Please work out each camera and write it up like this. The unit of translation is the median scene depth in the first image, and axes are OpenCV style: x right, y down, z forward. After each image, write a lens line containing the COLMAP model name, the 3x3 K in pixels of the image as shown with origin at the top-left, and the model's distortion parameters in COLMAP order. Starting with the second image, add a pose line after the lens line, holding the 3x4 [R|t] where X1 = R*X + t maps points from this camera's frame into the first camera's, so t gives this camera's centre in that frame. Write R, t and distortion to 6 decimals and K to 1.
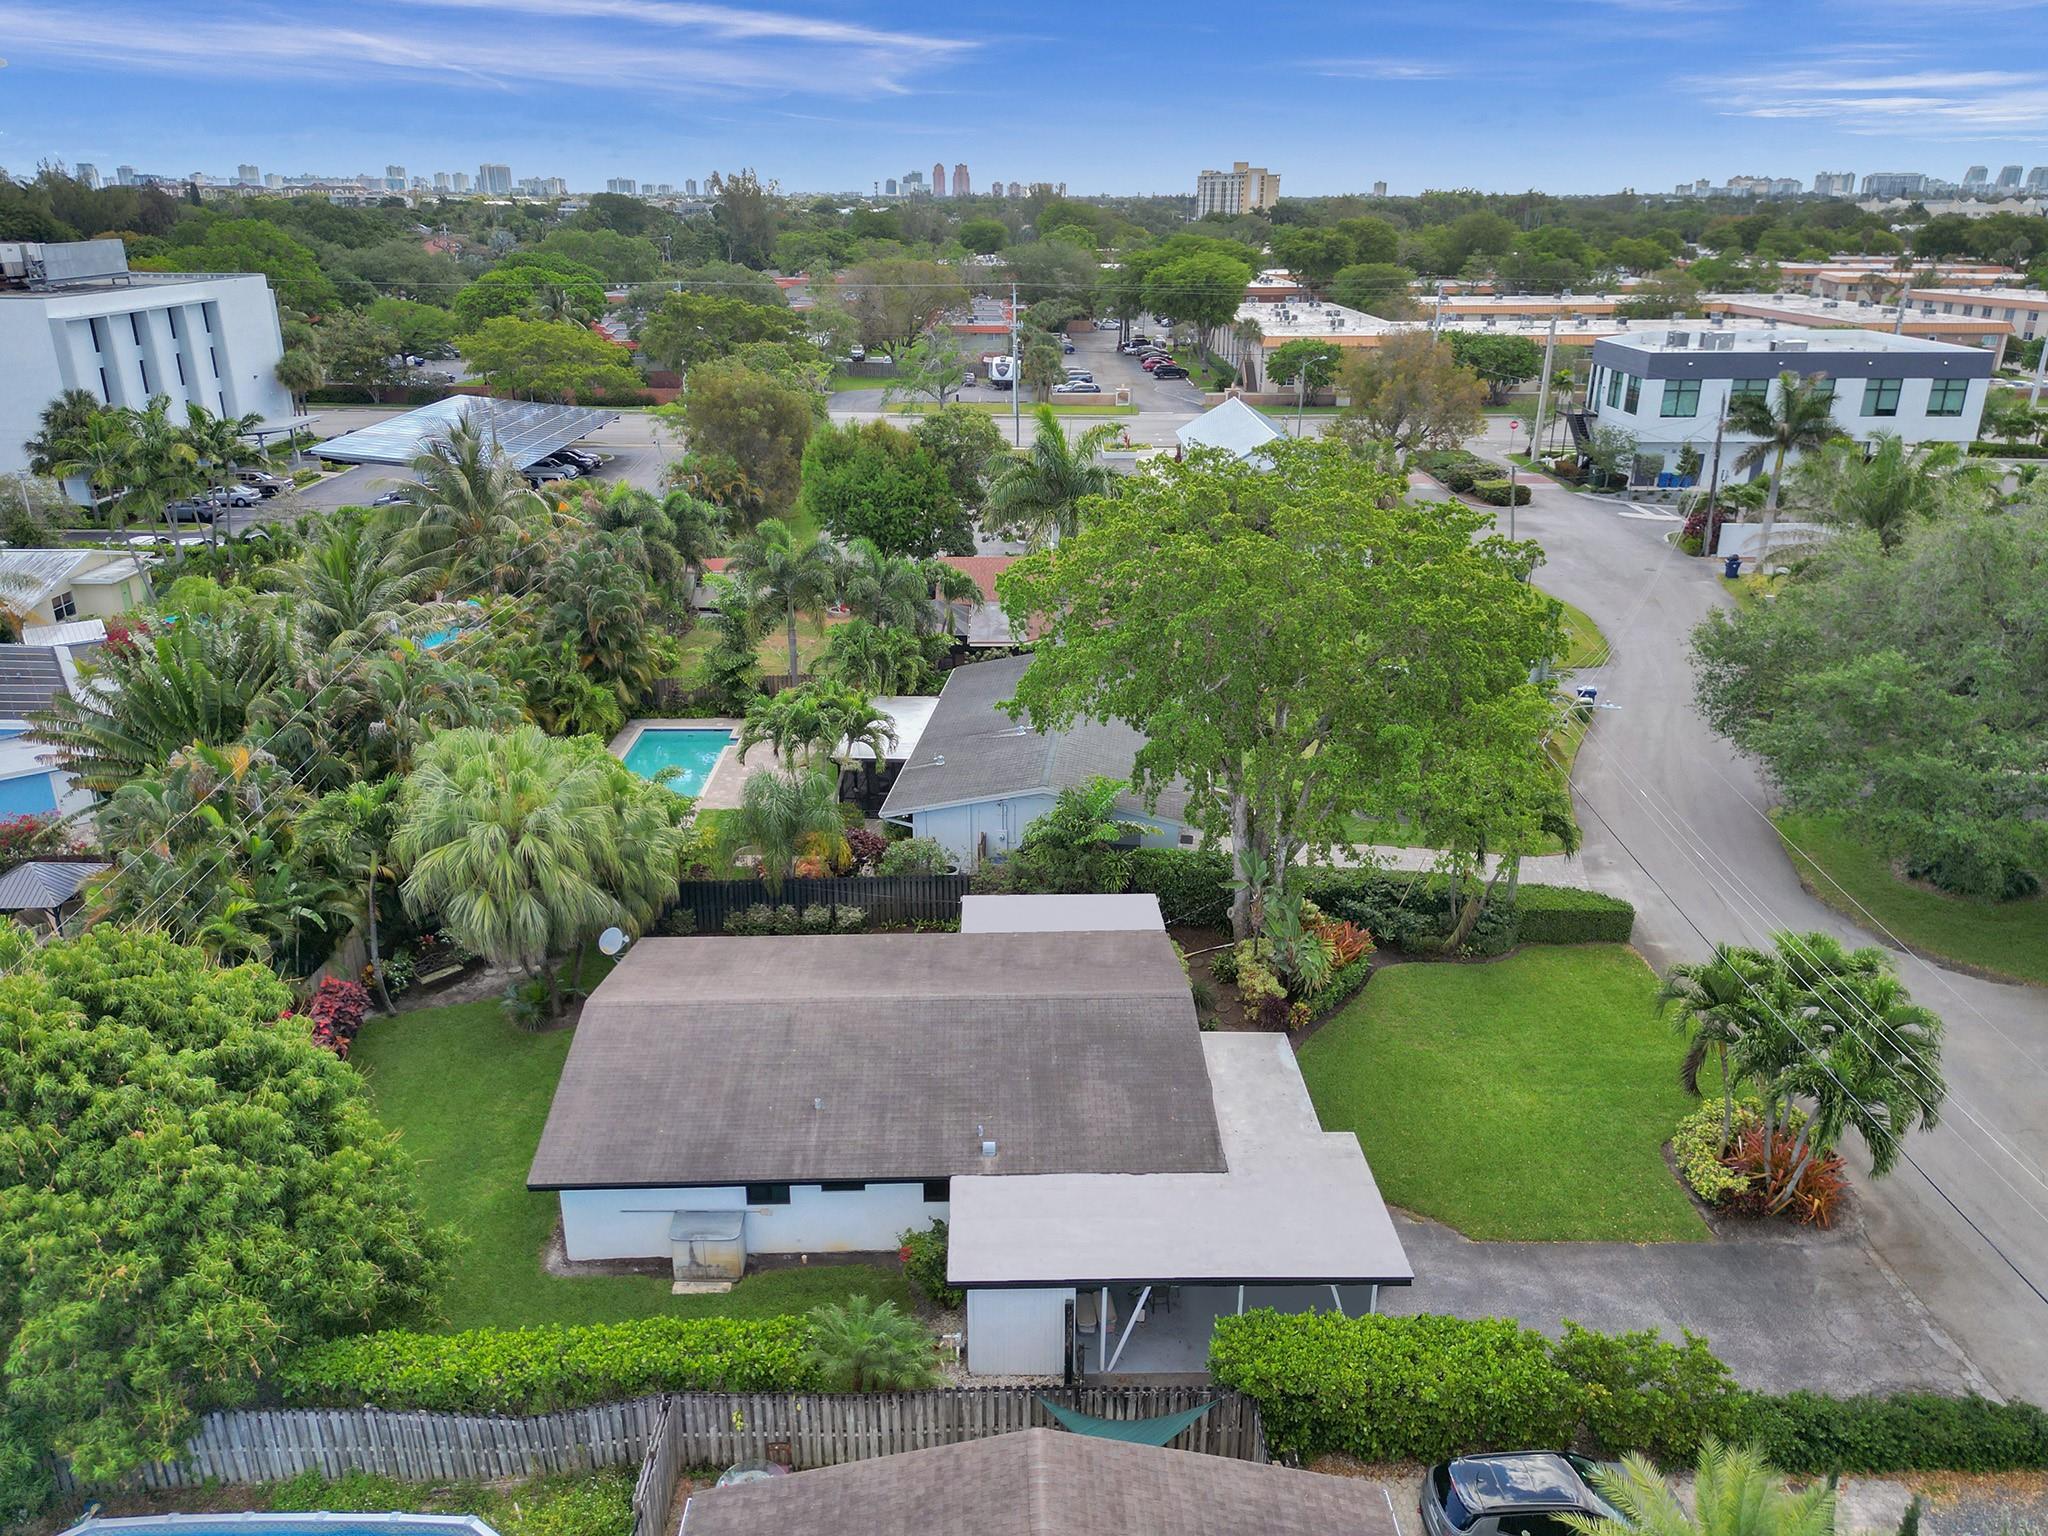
lens RADIAL K [[1482.0, 0, 1029.7], [0, 1482.0, 770.8], [0, 0, 1]] dist [0.072915, -0.060253]
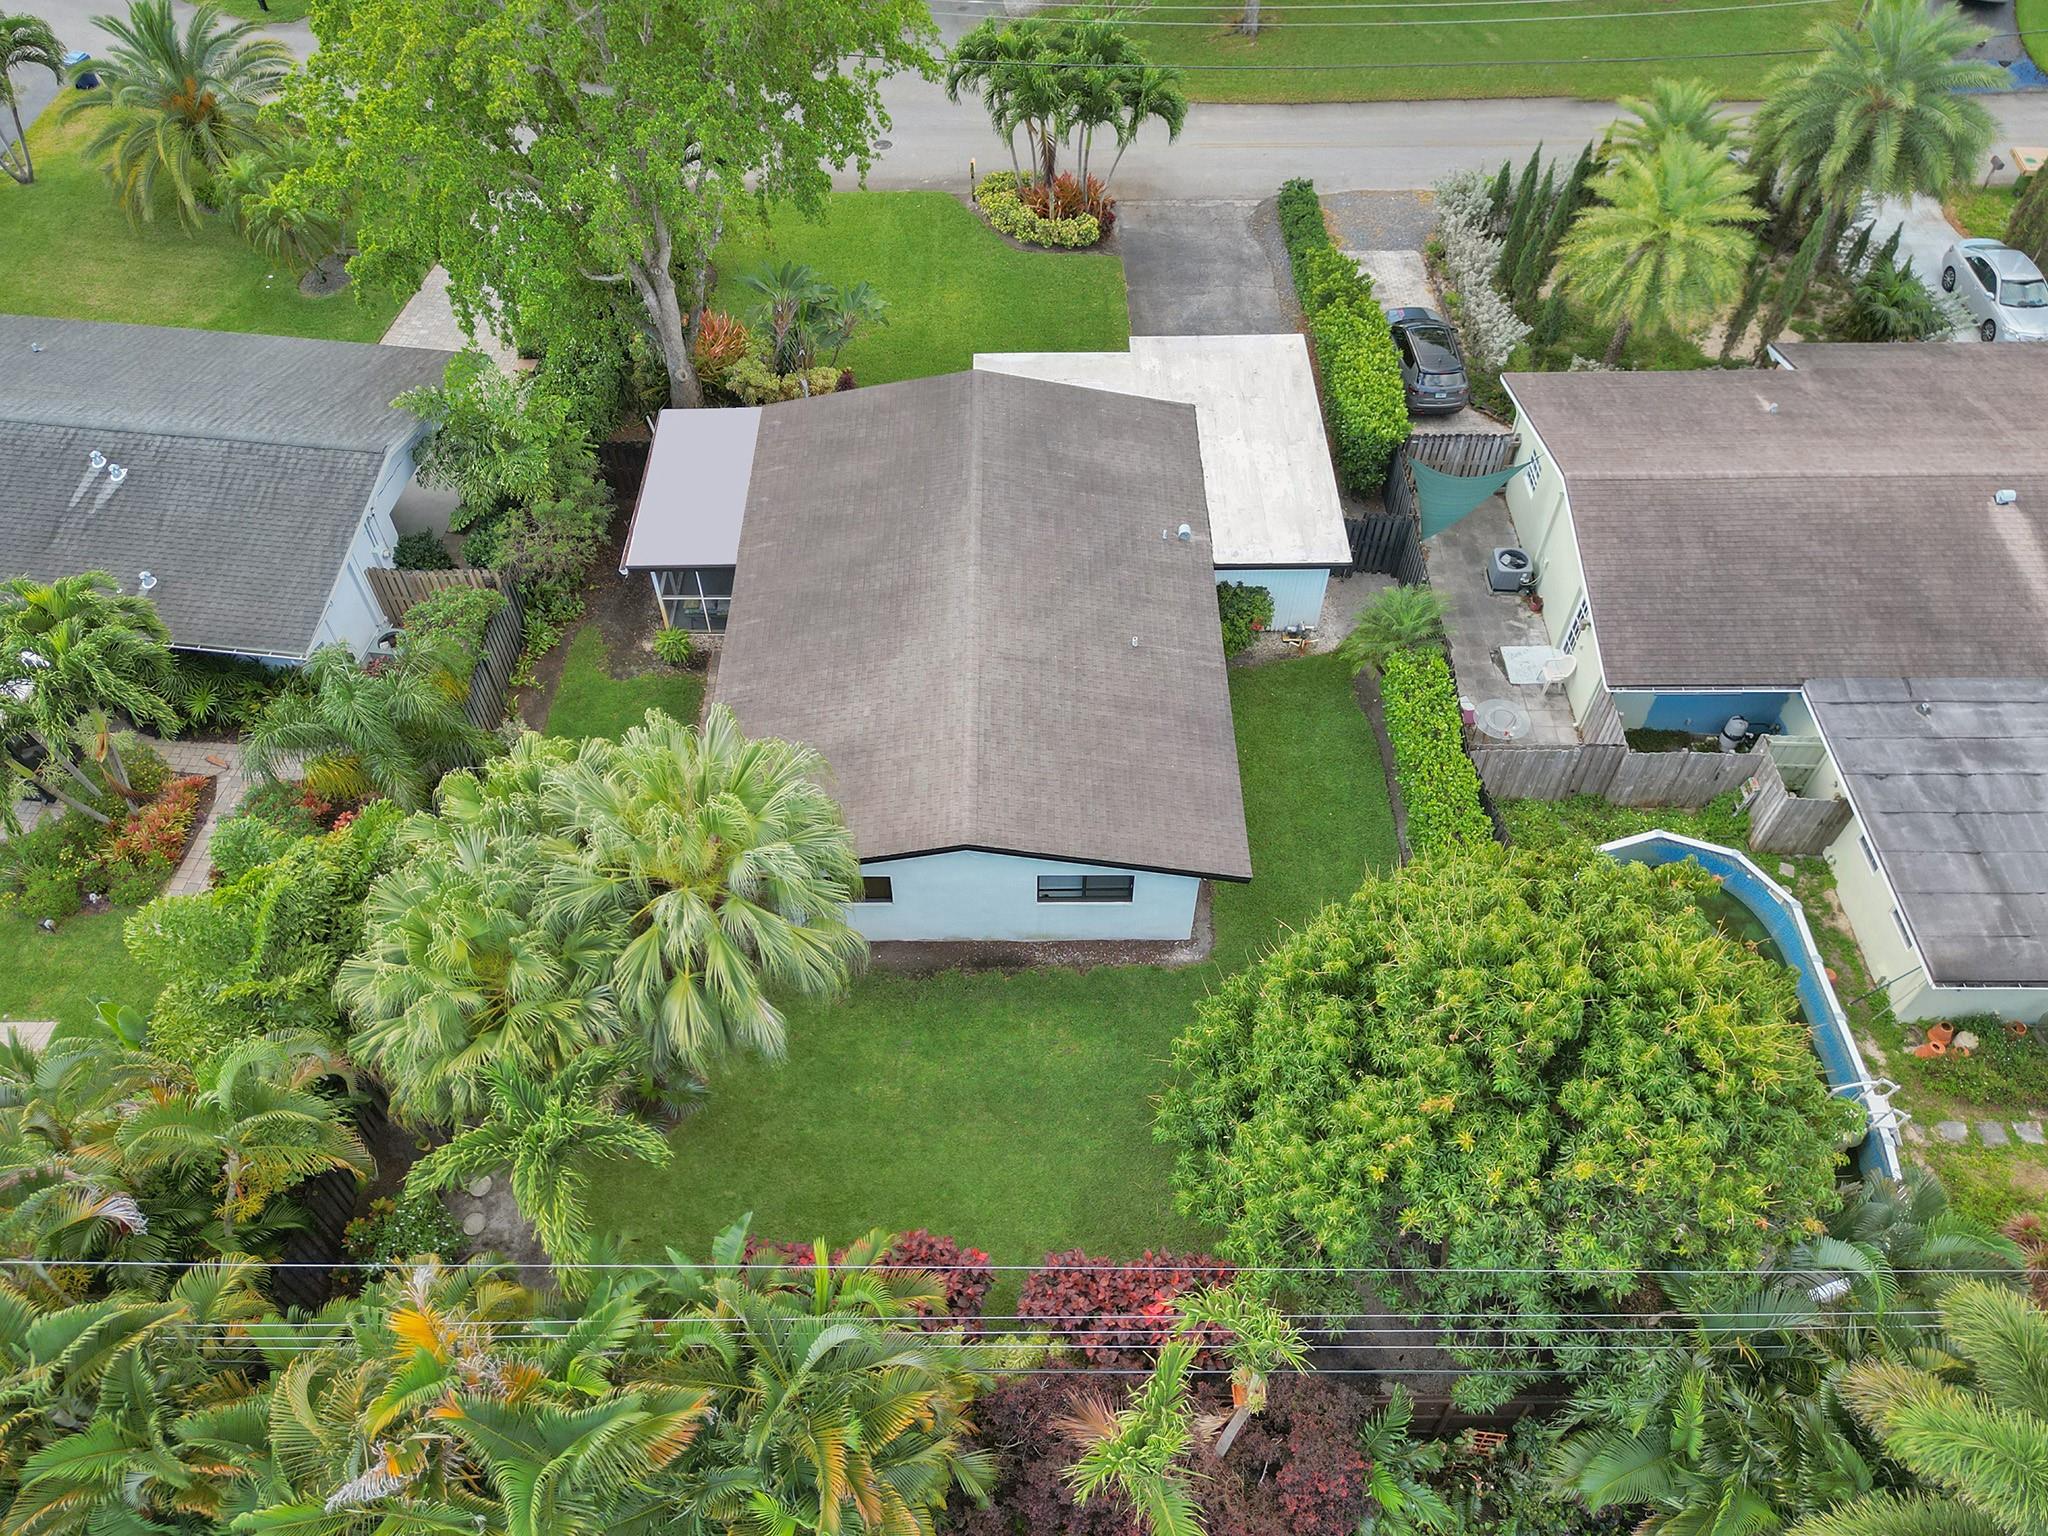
lens RADIAL K [[1482.0, 0, 1019.7], [0, 1482.0, 773.9], [0, 0, 1]] dist [0.072915, -0.060253]
pose [[0.022067, -0.769548, 0.638208, -0.617061], [0.362451, 0.601093, 0.712262, -0.328415], [-0.931742, 0.215602, 0.292188, 0.603094]]
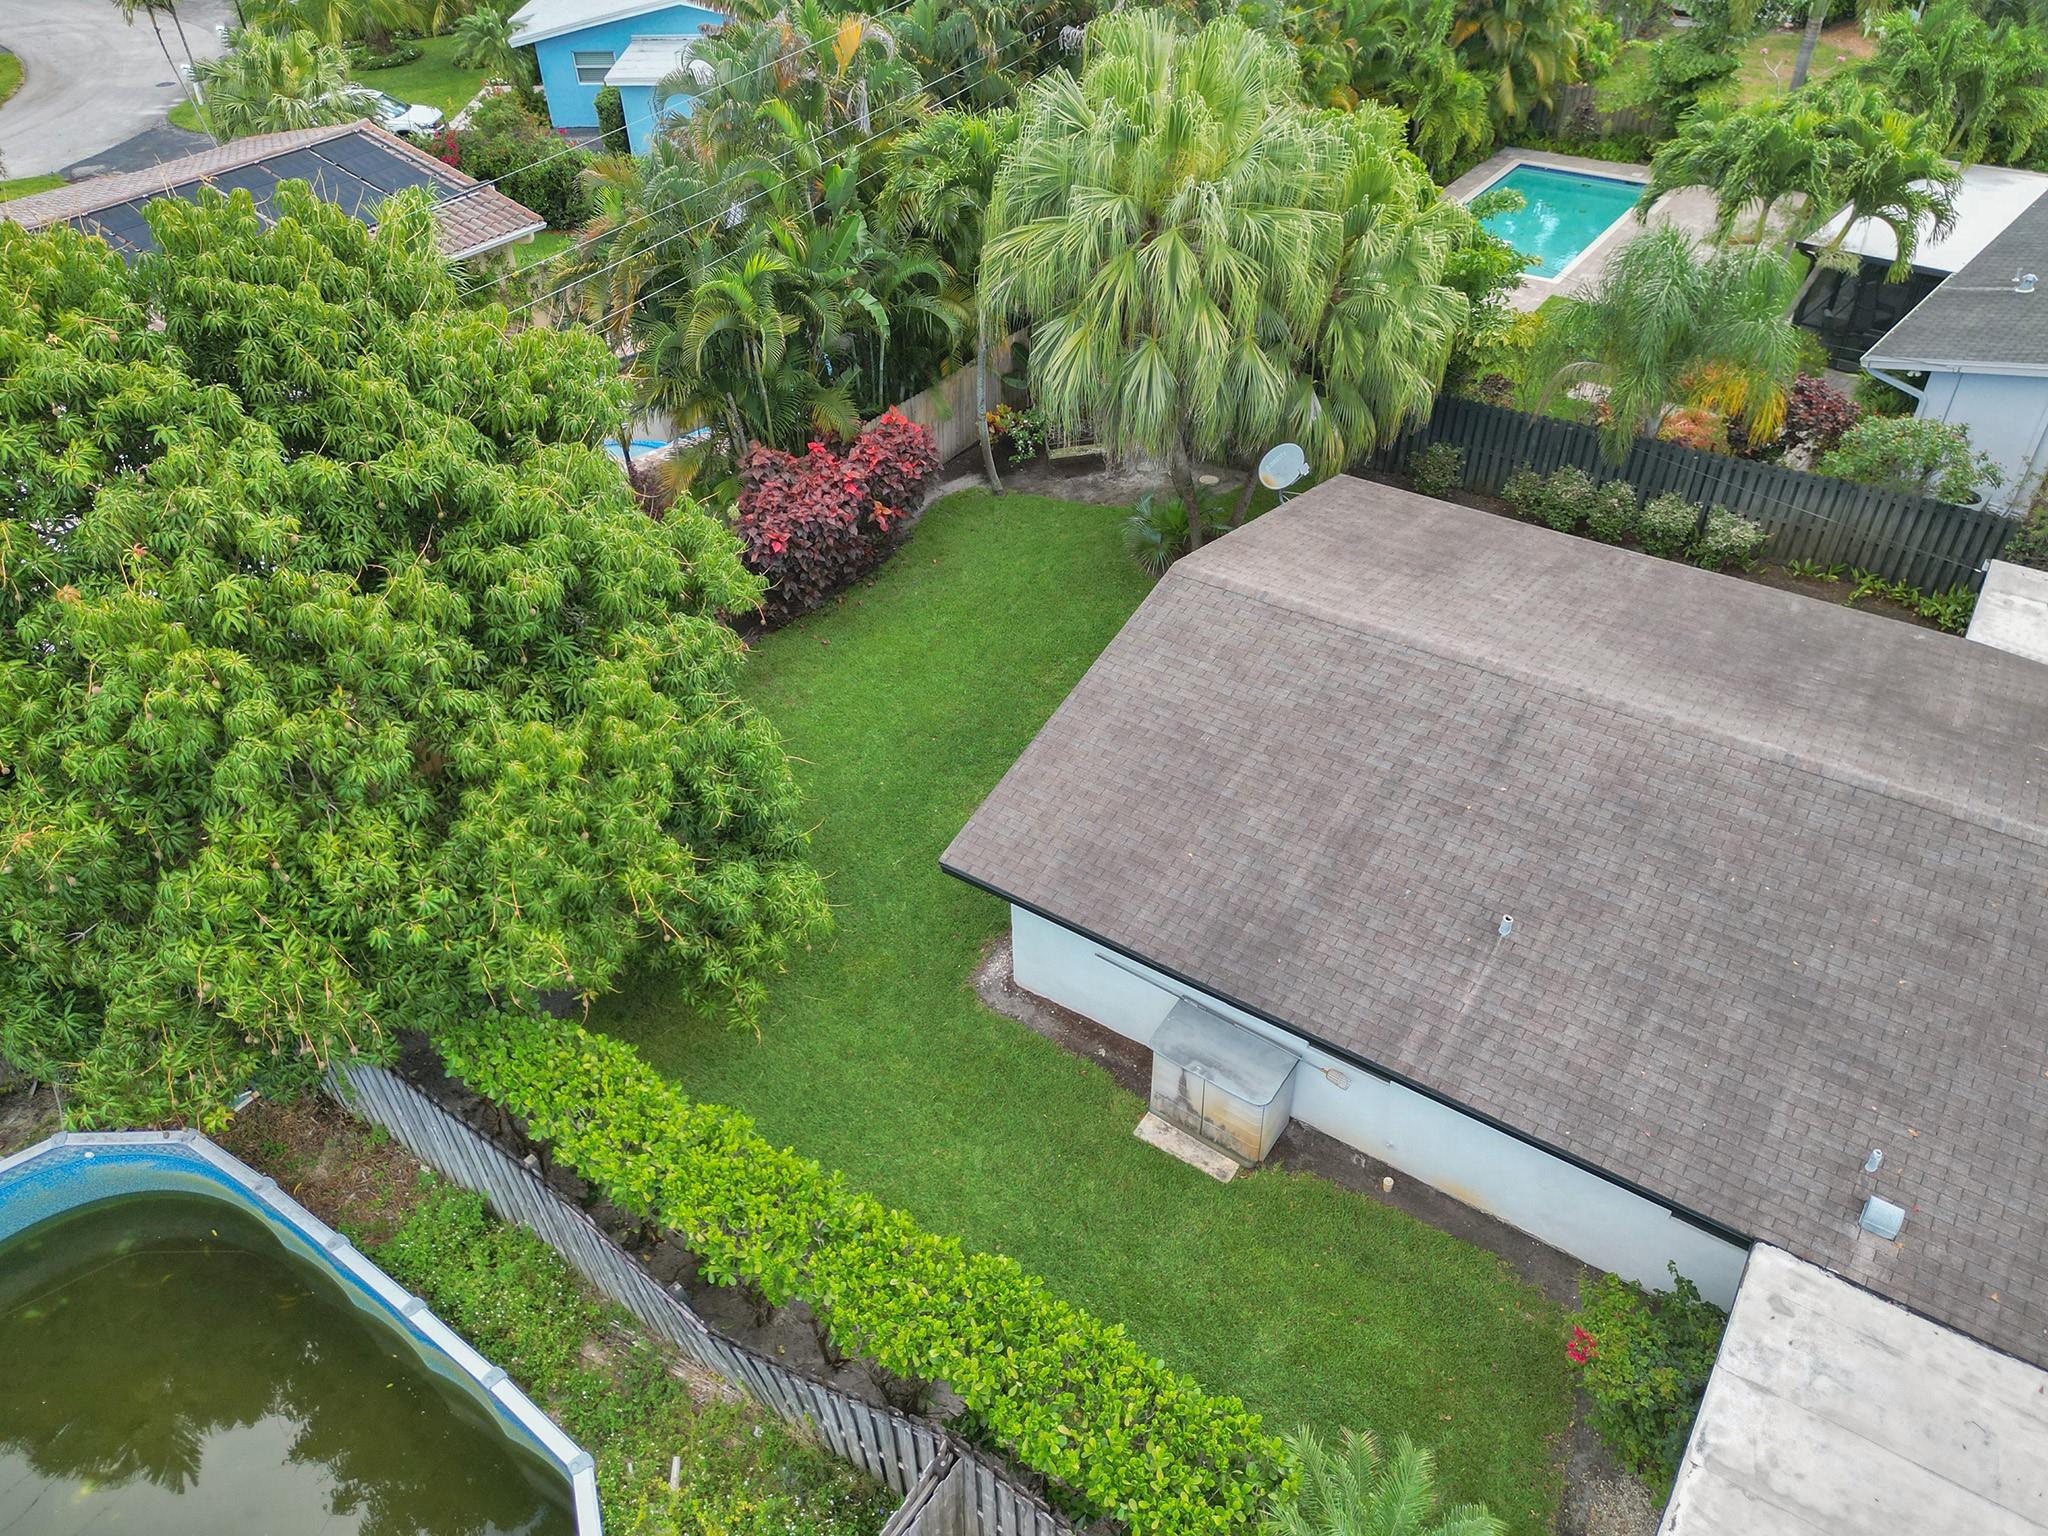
lens RADIAL K [[1482.0, 0, 1024.5], [0, 1482.0, 769.0], [0, 0, 1]] dist [0.072915, -0.060253]
pose [[0.813563, 0.351602, -0.463132, -0.049209], [-0.191951, 0.914220, 0.356870, 0.031601], [0.548880, -0.201437, 0.811266, 0.412273]]
